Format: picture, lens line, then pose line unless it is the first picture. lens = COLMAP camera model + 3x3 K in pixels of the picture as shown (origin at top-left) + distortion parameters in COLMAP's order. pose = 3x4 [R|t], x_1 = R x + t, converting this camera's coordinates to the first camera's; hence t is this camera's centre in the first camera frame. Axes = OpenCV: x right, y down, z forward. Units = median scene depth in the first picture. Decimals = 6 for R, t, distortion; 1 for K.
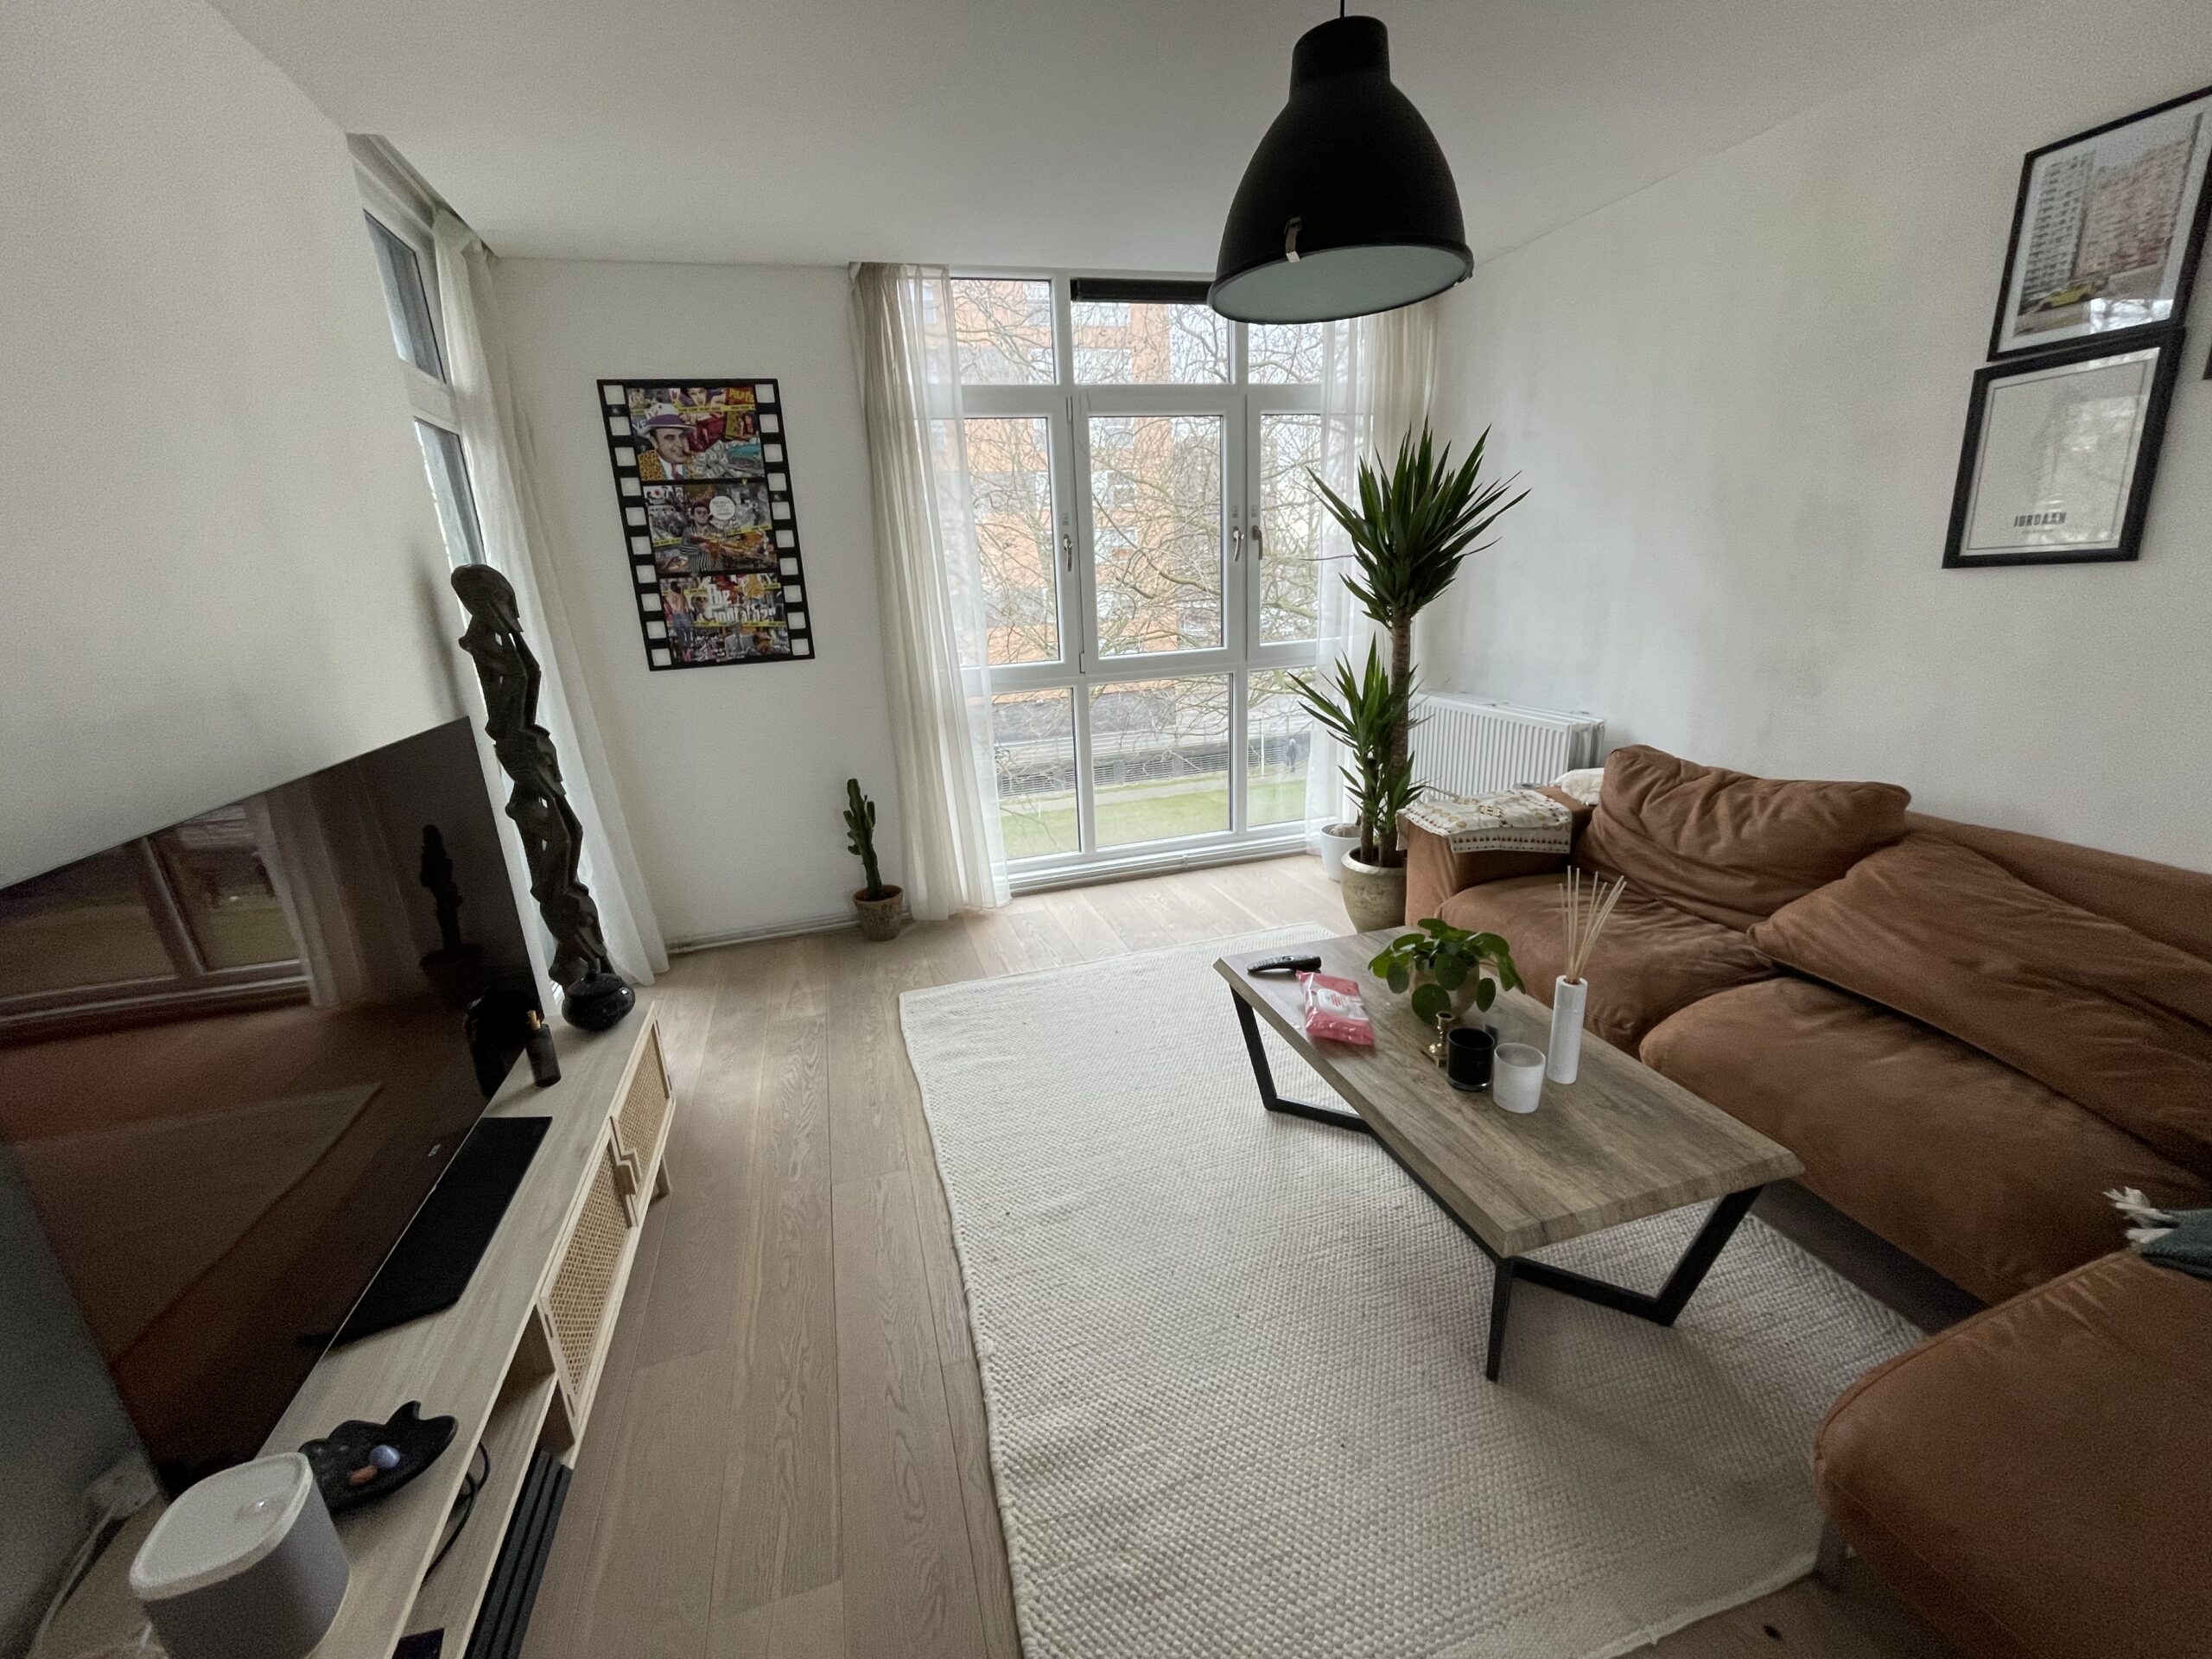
lens RADIAL K [[890.3, 0, 1103.0], [0, 890.3, 825.9], [0, 0, 1]] dist [-0.011061, 0.000713]
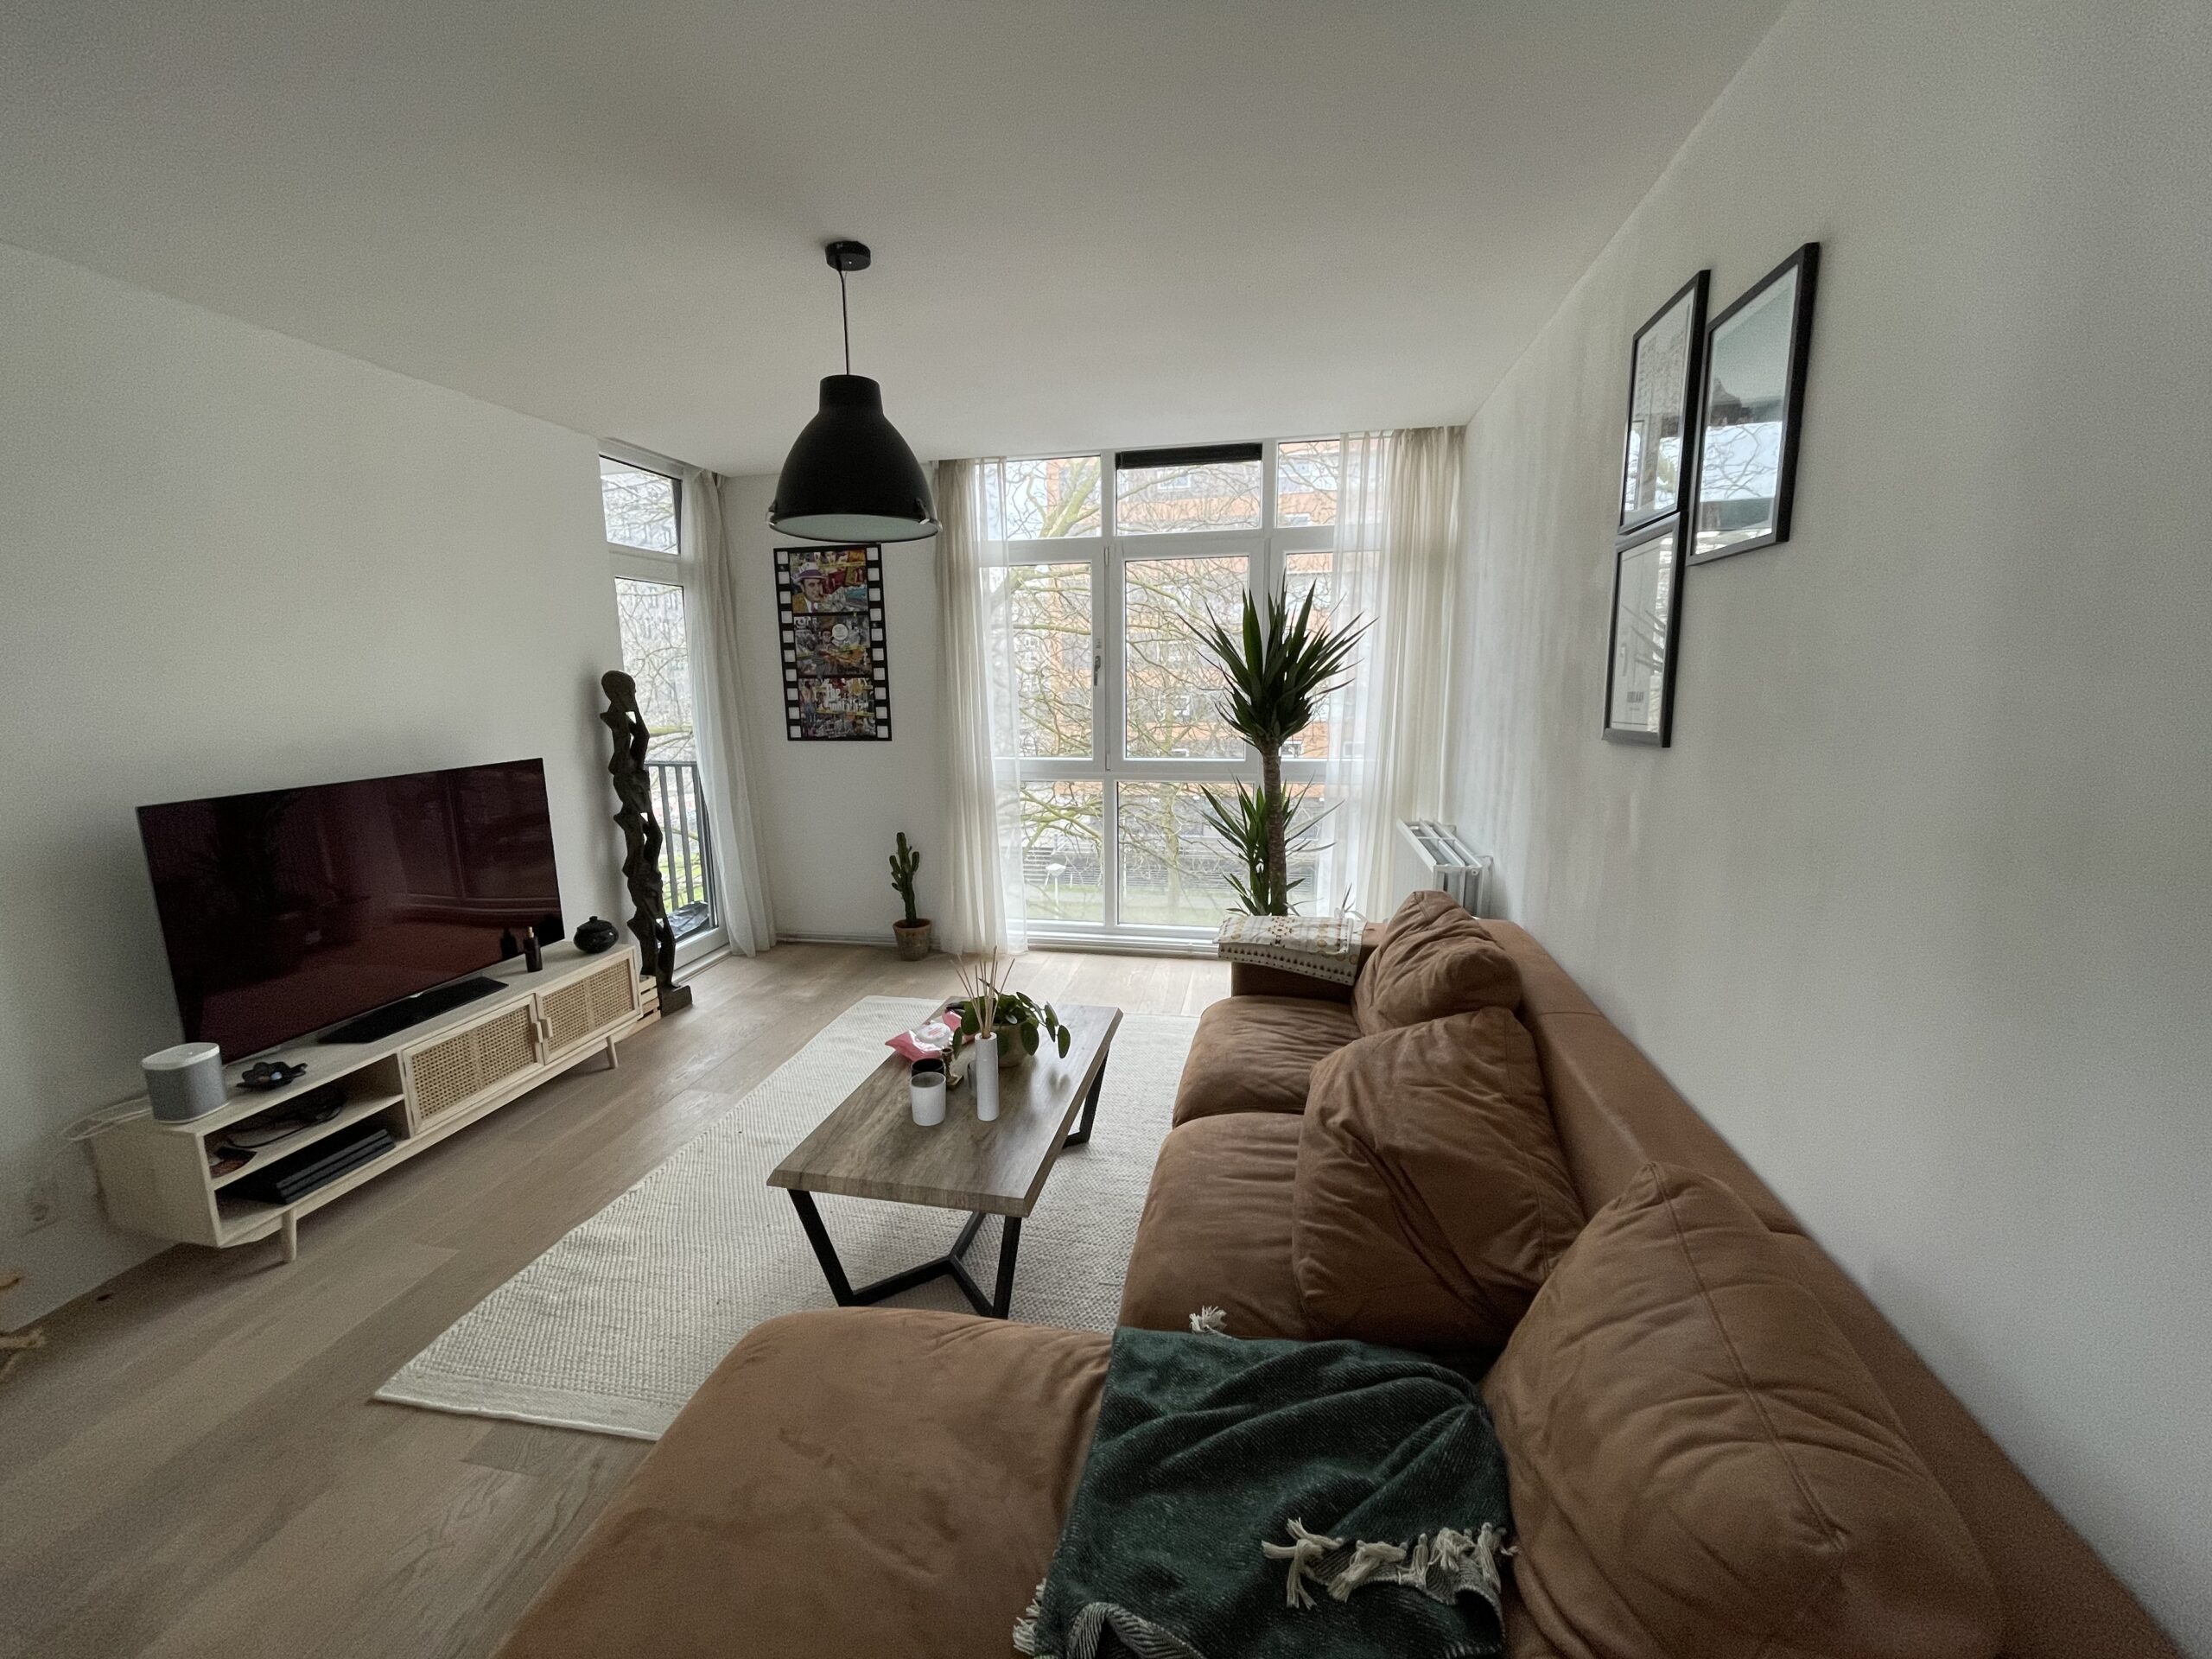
lens RADIAL K [[890.3, 0, 1105.5], [0, 890.3, 836.4], [0, 0, 1]] dist [-0.011061, 0.000713]
pose [[0.886035, 0.125239, -0.446382, 0.617328], [-0.162561, 0.985619, -0.046141, -0.038966], [0.434183, 0.113447, 0.893652, -0.048932]]
